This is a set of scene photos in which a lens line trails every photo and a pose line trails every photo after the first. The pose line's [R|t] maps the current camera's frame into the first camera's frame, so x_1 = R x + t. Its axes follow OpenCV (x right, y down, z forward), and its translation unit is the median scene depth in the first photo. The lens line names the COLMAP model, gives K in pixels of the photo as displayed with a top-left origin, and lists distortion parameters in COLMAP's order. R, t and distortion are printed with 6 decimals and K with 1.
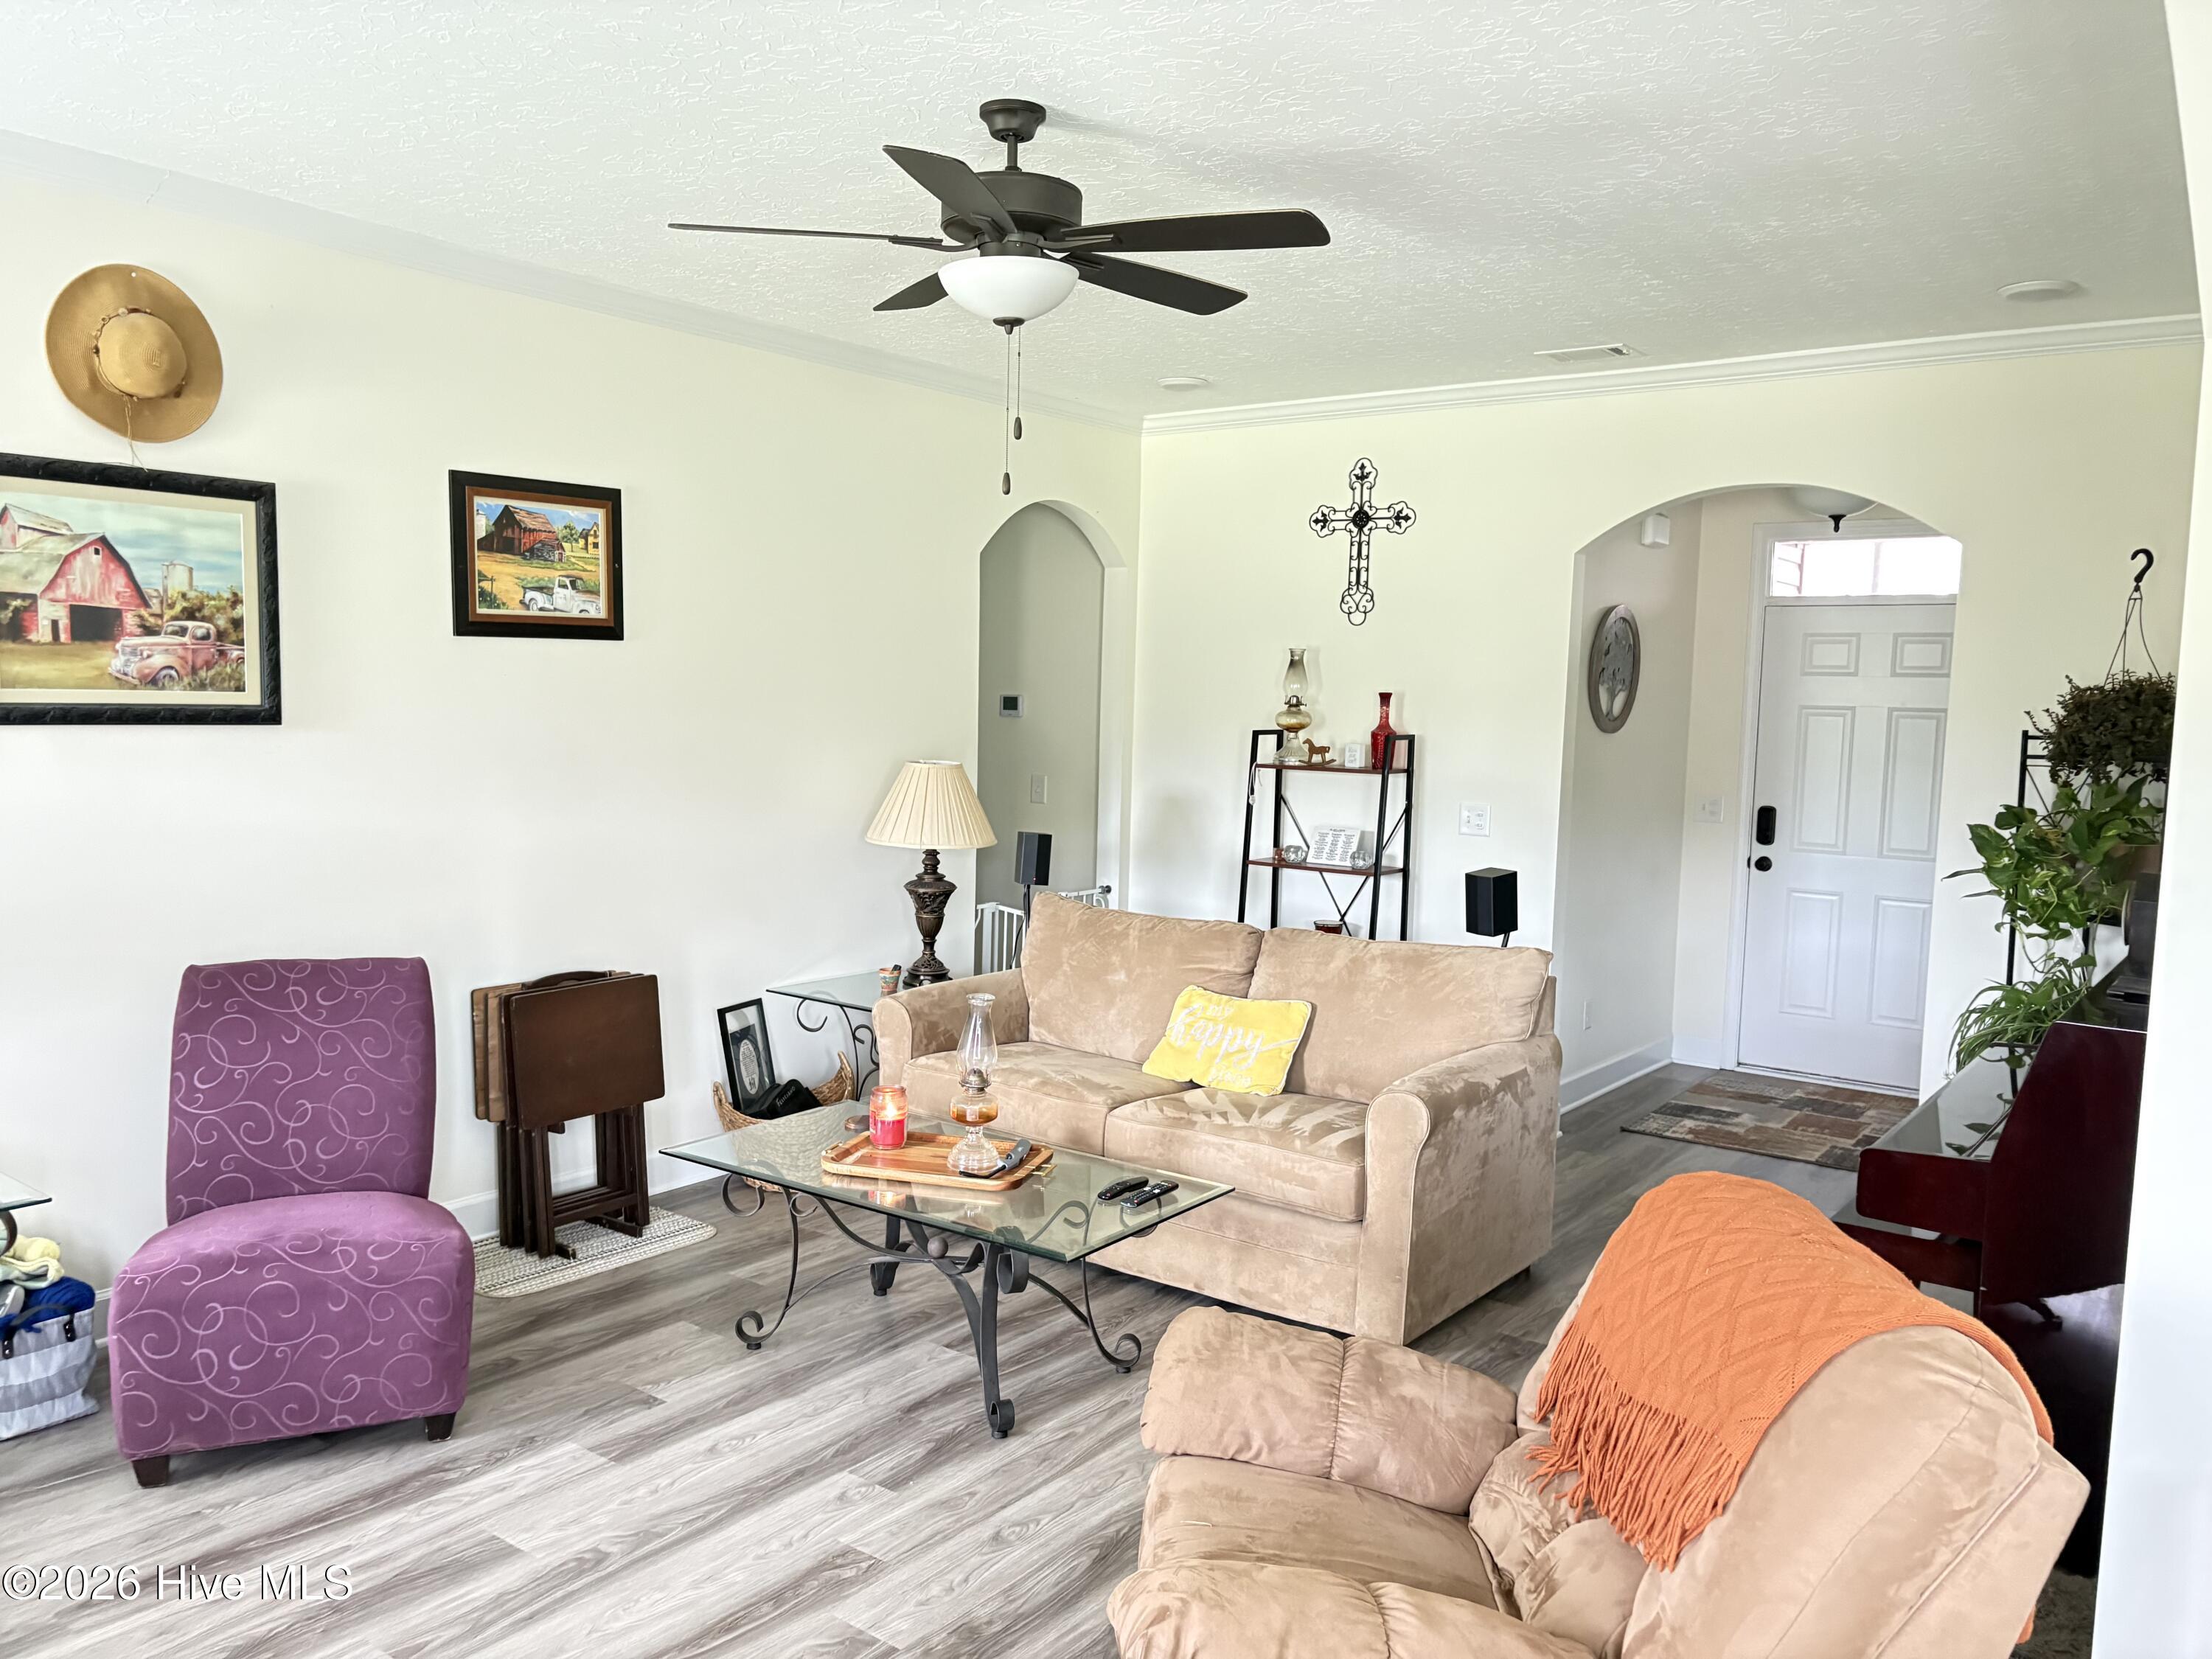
lens RADIAL K [[1668.4, 0, 1112.4], [0, 1668.4, 839.7], [0, 0, 1]] dist [0.012040, 0.004642]
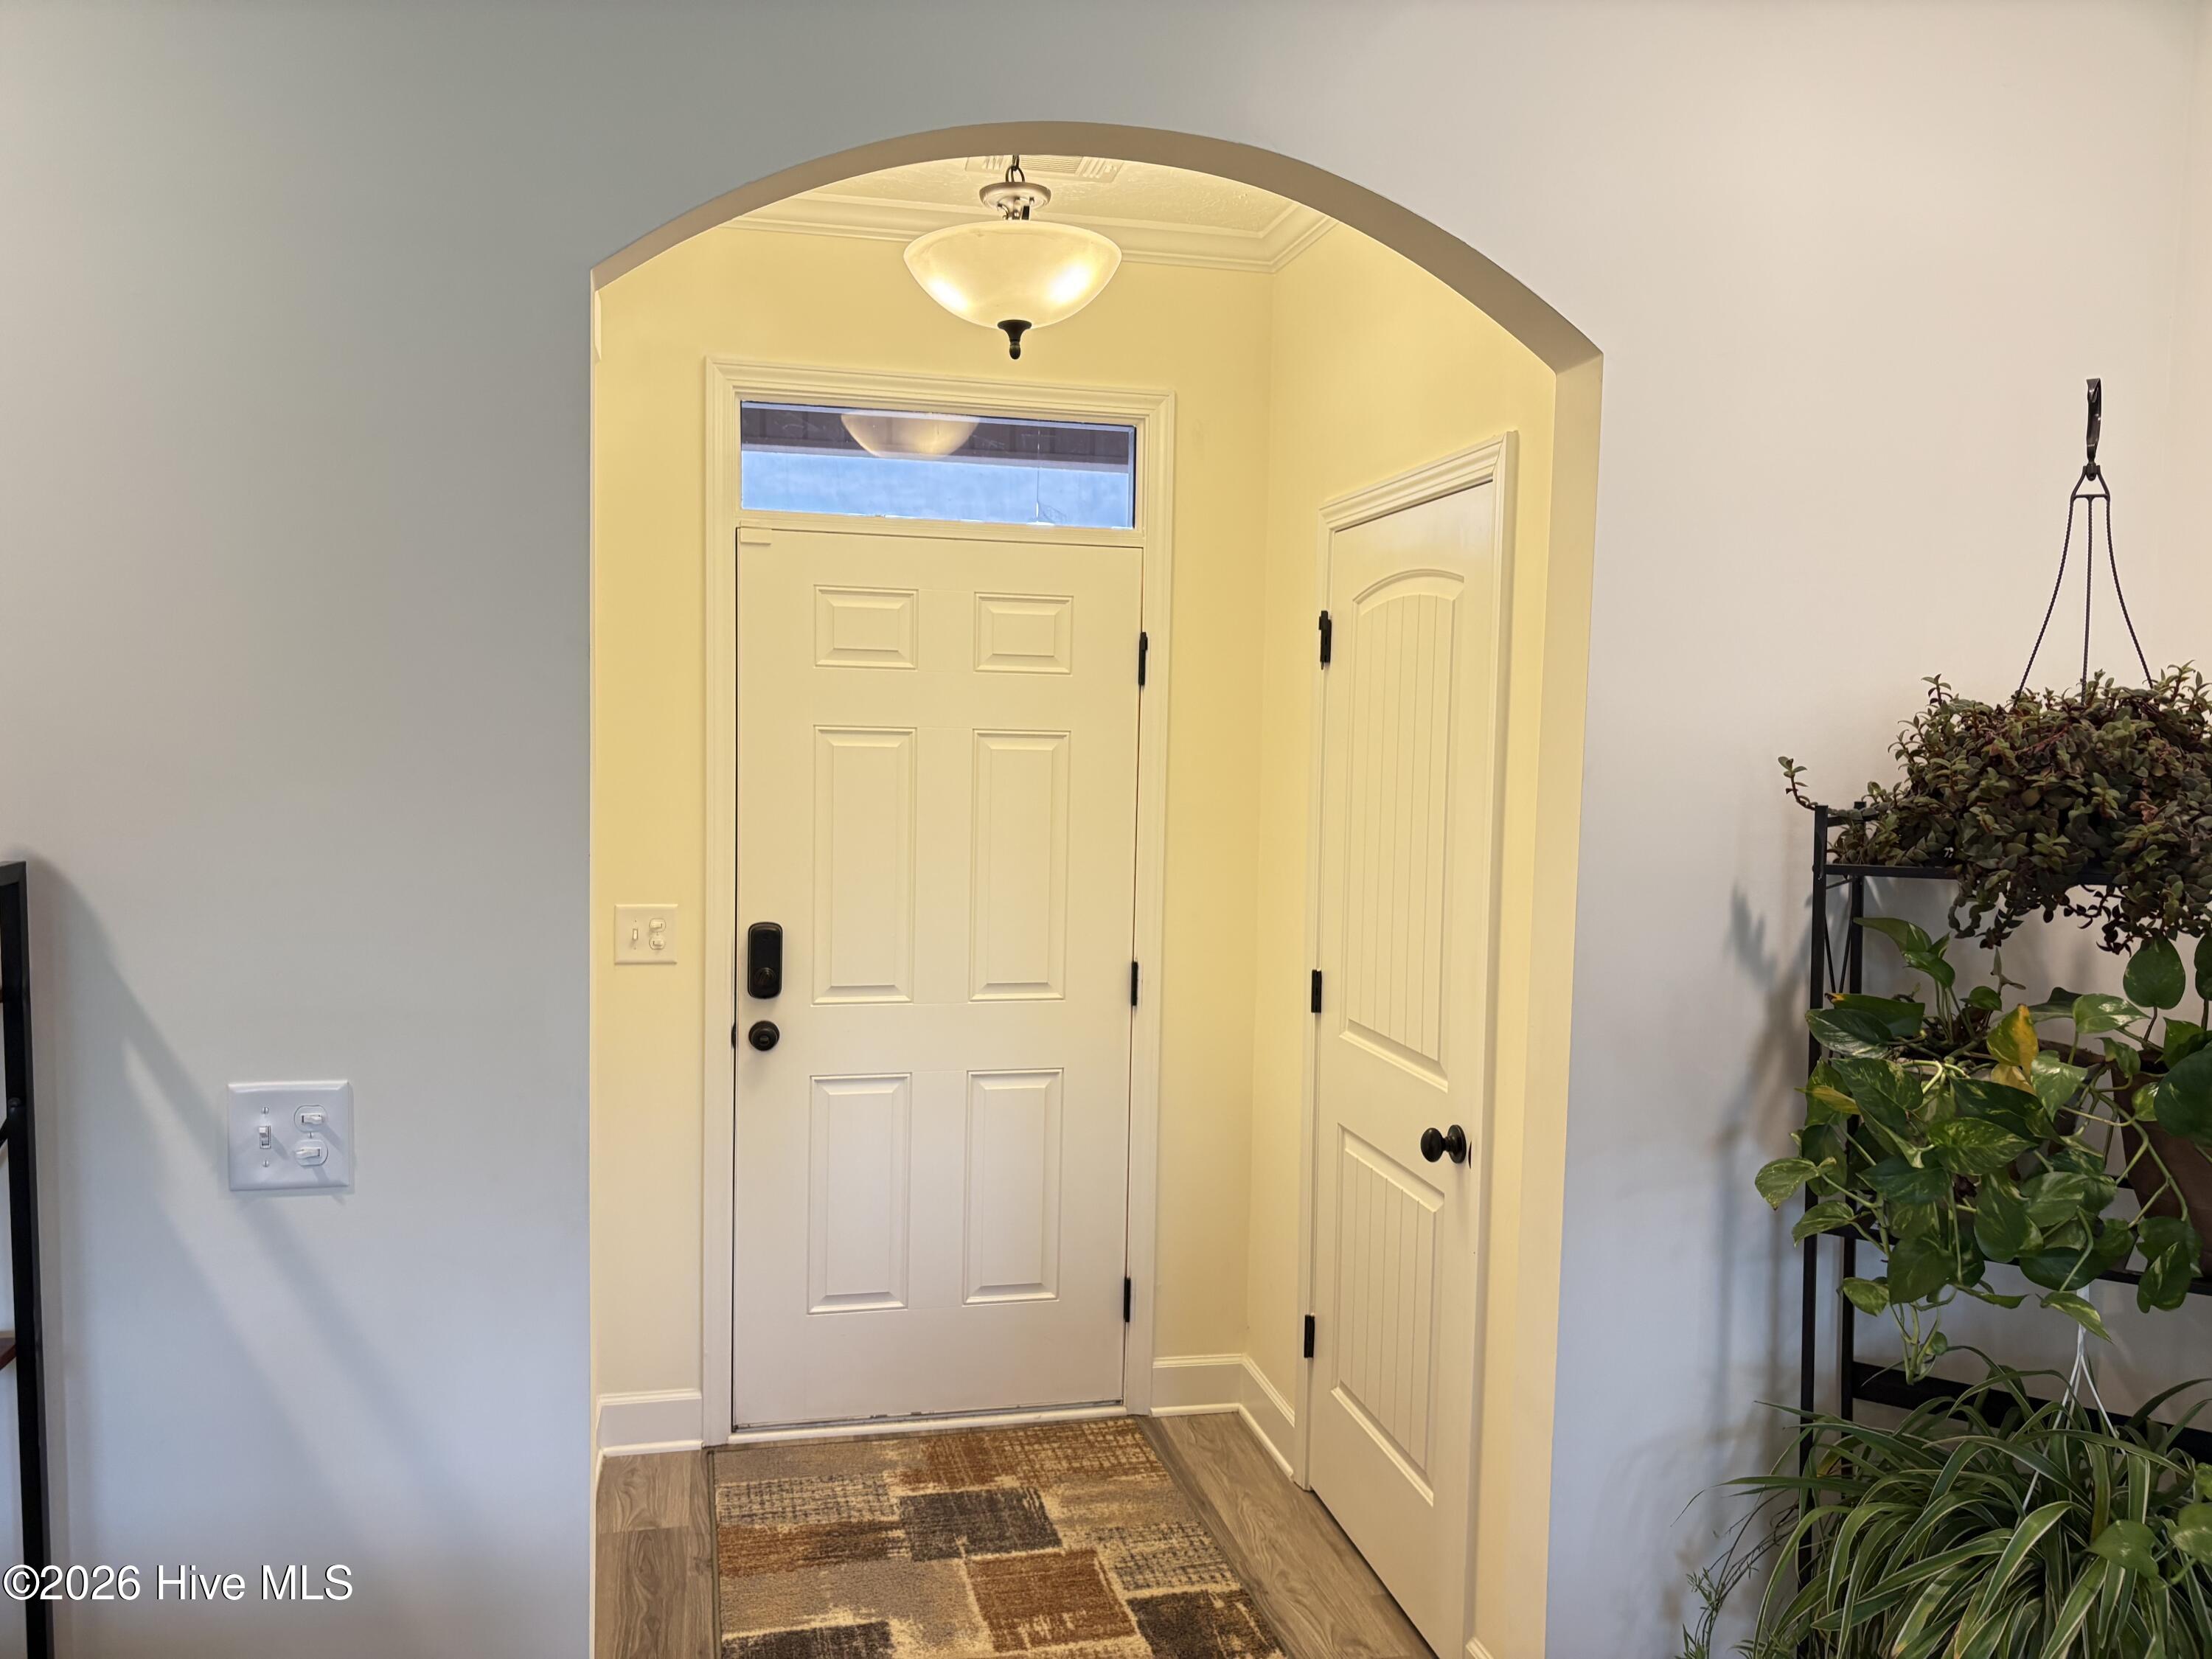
lens RADIAL K [[1668.4, 0, 1112.4], [0, 1668.4, 839.7], [0, 0, 1]] dist [0.012040, 0.004642]
pose [[0.652173, -0.070585, 0.754777, 0.078821], [0.066626, 0.997140, 0.035682, -0.057111], [-0.755137, 0.027017, 0.655010, 0.588814]]
